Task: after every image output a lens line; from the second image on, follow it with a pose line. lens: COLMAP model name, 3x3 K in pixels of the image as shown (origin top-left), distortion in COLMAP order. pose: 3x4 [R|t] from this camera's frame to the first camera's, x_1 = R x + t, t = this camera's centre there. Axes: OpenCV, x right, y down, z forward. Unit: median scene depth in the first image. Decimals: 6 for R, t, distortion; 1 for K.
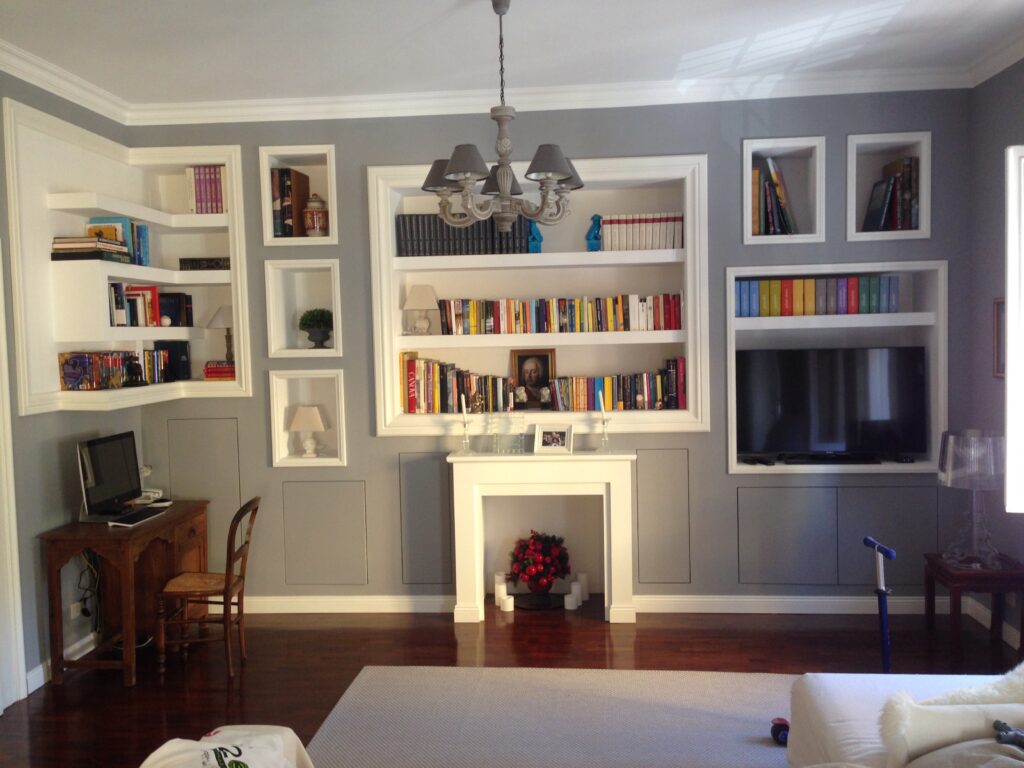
lens RADIAL K [[956.4, 0, 528.5], [0, 956.4, 375.5], [0, 0, 1]] dist [0.018179, -0.006273]
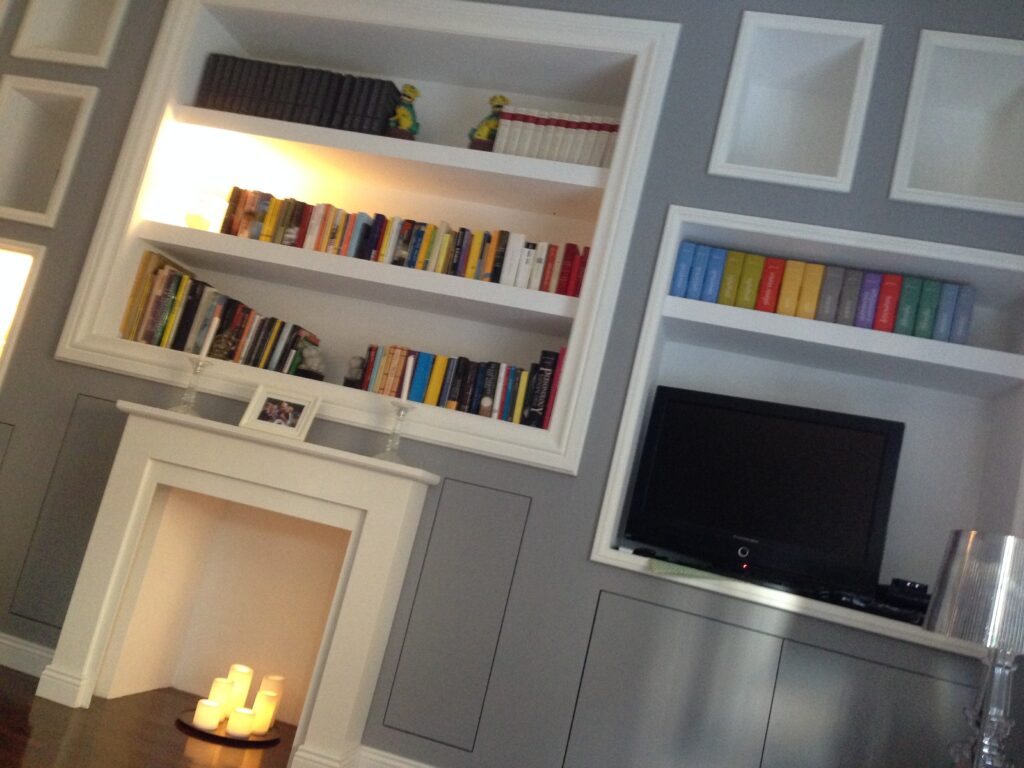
lens RADIAL K [[956.4, 0, 528.5], [0, 956.4, 375.5], [0, 0, 1]] dist [0.018179, -0.006273]
pose [[0.960677, 0.229938, -0.155656, 0.229498], [-0.259866, 0.942027, -0.212262, 0.125364], [0.097825, 0.244365, 0.964736, 0.442356]]
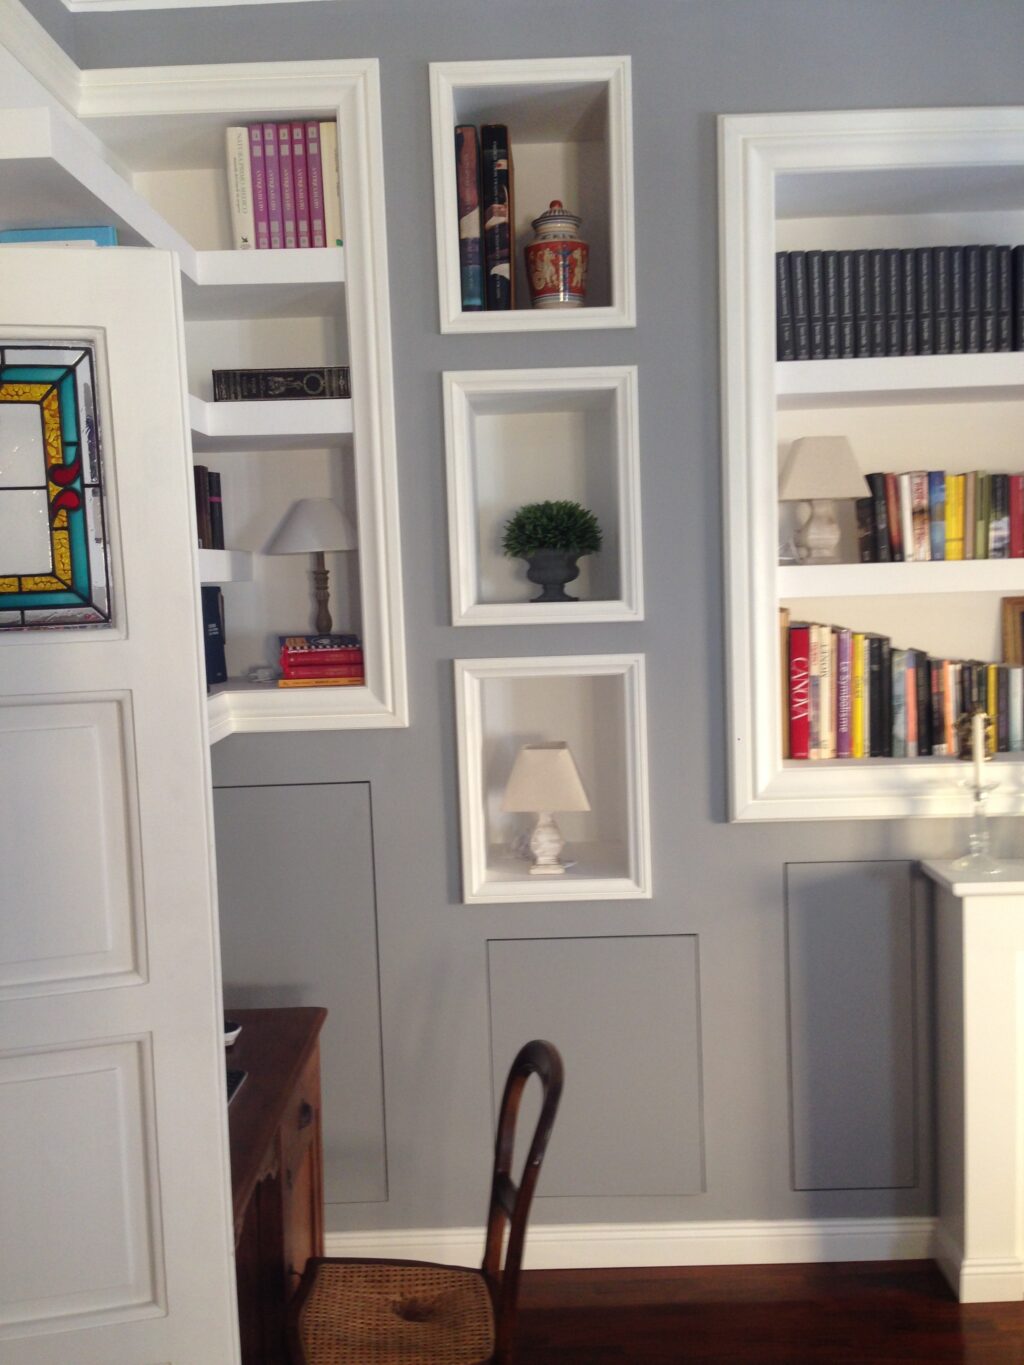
lens RADIAL K [[1274.9, 0, 512.0], [0, 1274.9, 682.5], [0, 0, 1]] dist [0.018179, -0.006273]
pose [[0.999119, -0.015606, 0.038961, -0.267923], [0.014128, 0.999181, 0.037910, -0.015047], [-0.039521, -0.037326, 0.998521, 0.483299]]
